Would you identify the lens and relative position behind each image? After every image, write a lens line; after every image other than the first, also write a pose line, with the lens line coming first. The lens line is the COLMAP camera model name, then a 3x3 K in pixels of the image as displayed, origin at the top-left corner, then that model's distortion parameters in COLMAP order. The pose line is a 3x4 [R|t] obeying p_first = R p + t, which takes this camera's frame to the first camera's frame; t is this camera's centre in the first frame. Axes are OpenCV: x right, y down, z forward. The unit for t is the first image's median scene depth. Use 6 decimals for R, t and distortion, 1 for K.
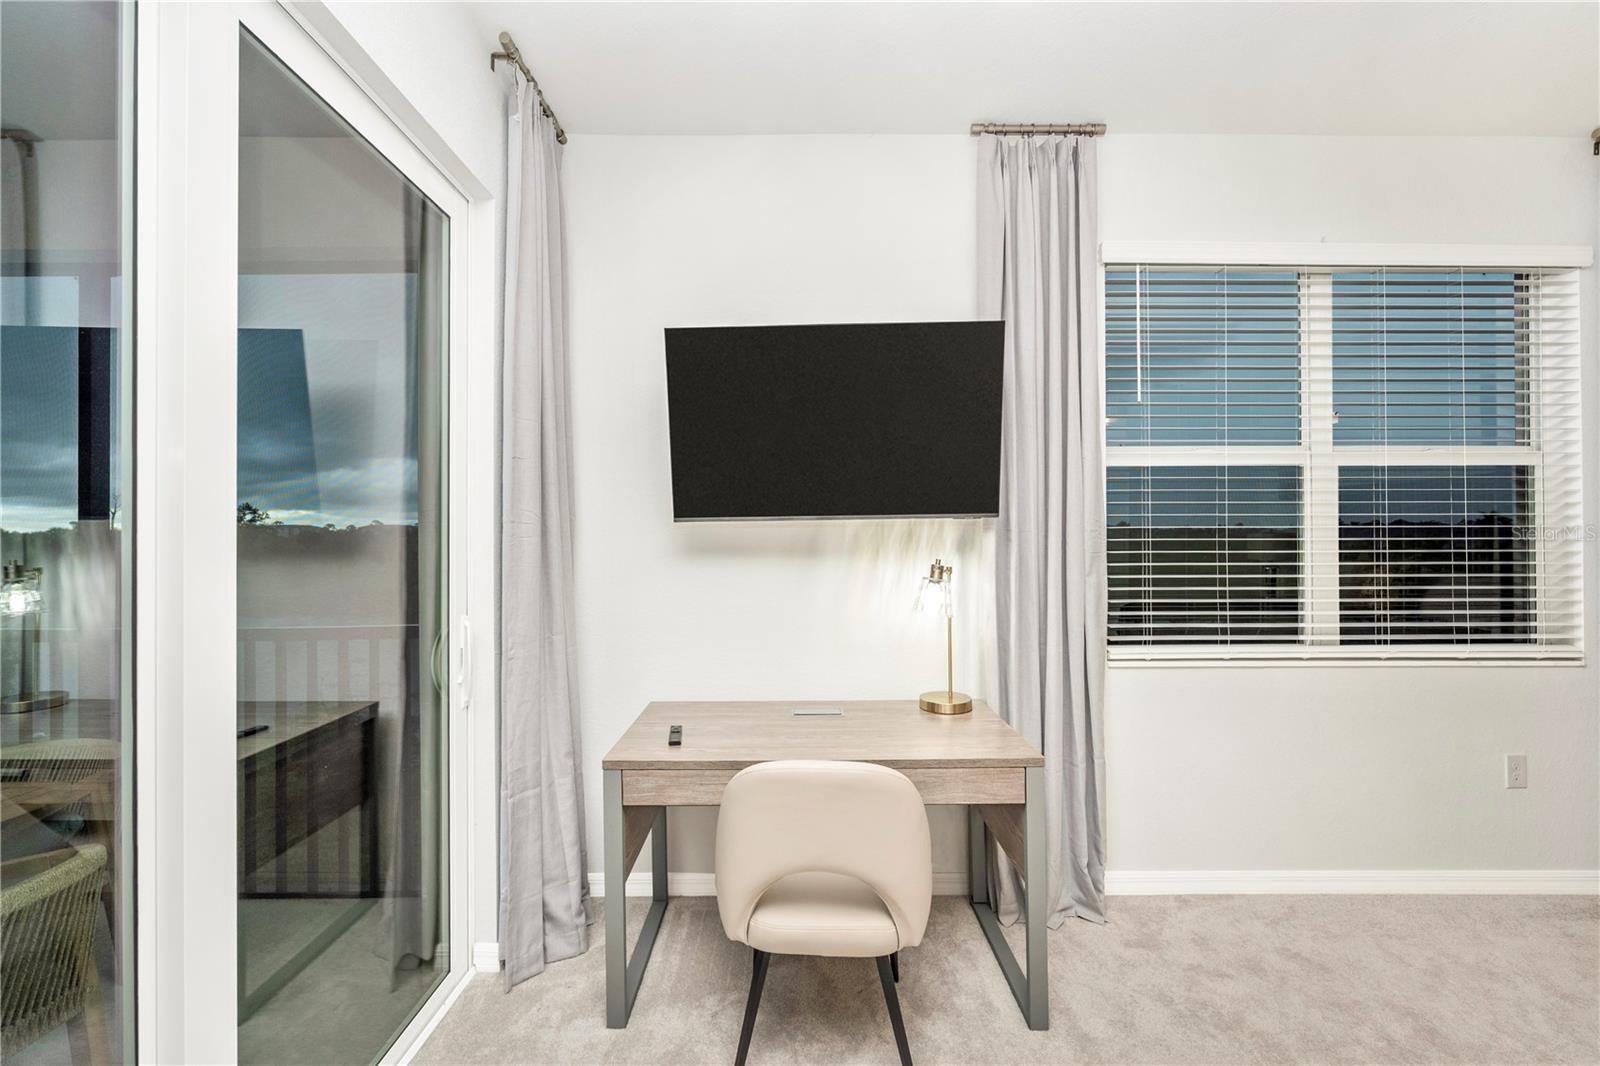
lens RADIAL K [[642.2, 0, 802.5], [0, 642.2, 526.4], [0, 0, 1]] dist [-0.003007, -0.000157]
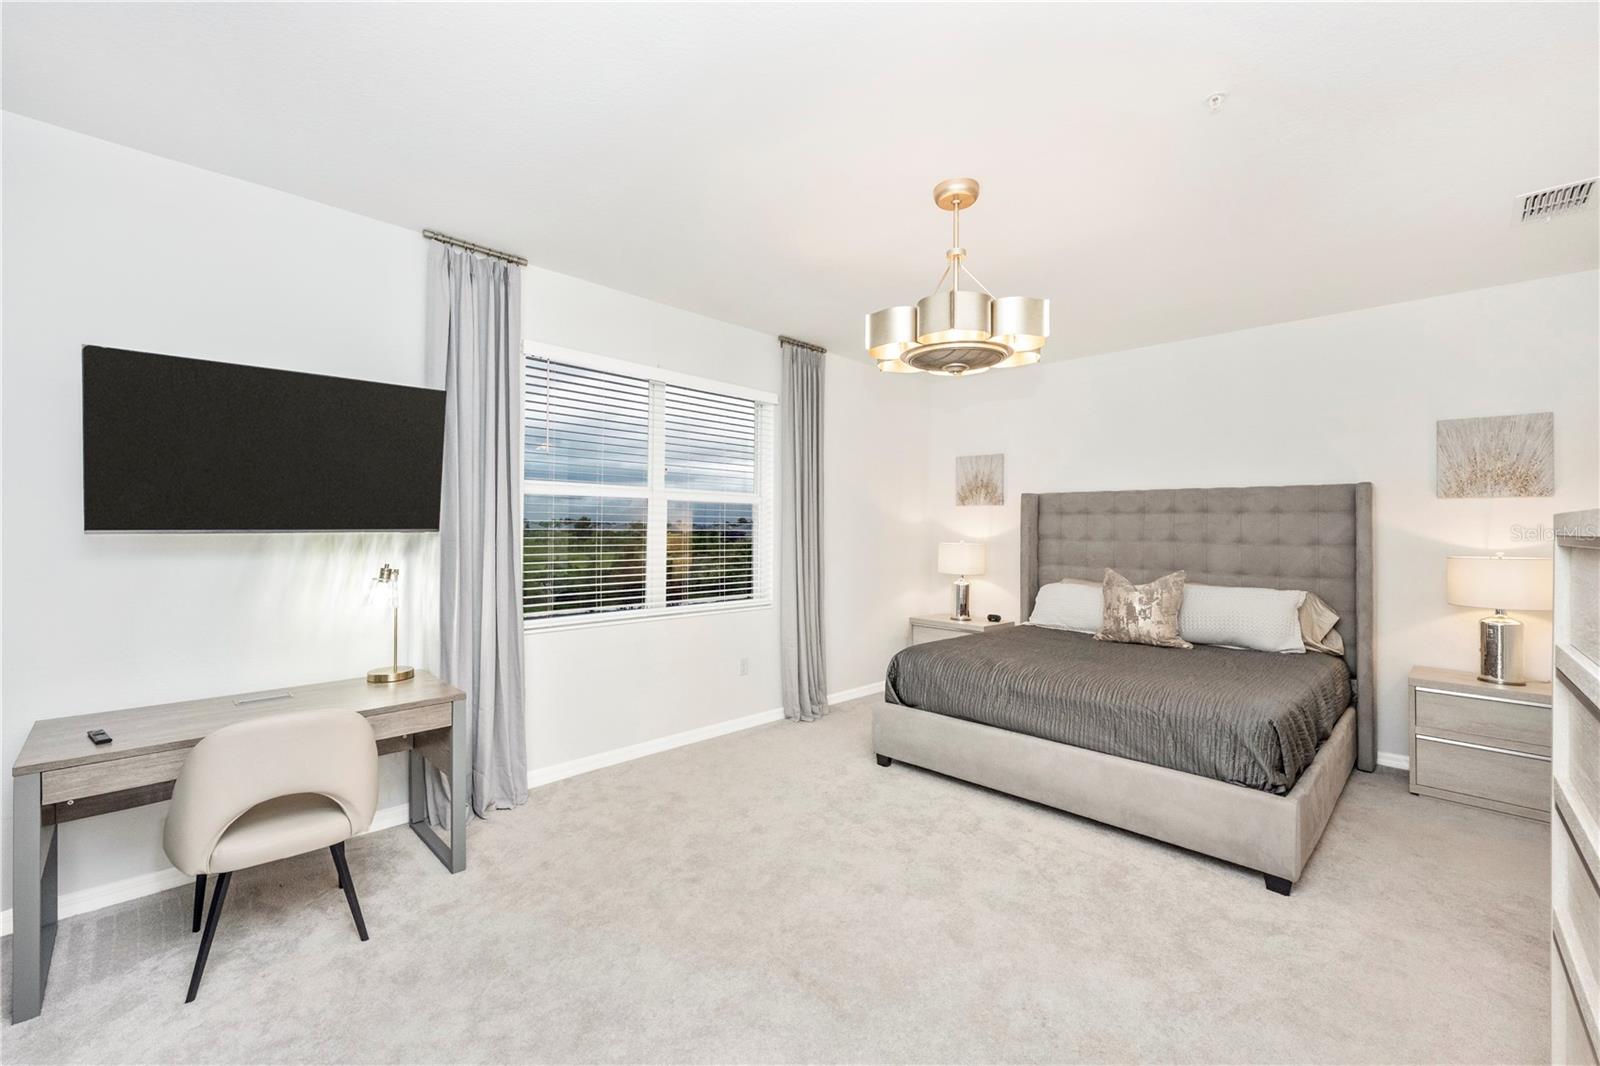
lens RADIAL K [[642.2, 0, 802.5], [0, 642.2, 526.4], [0, 0, 1]] dist [-0.003007, -0.000157]
pose [[0.706697, 0.011852, 0.707417, -0.109178], [-0.025310, 0.999643, 0.008536, -0.054814], [-0.707063, -0.023937, 0.706745, -0.490339]]
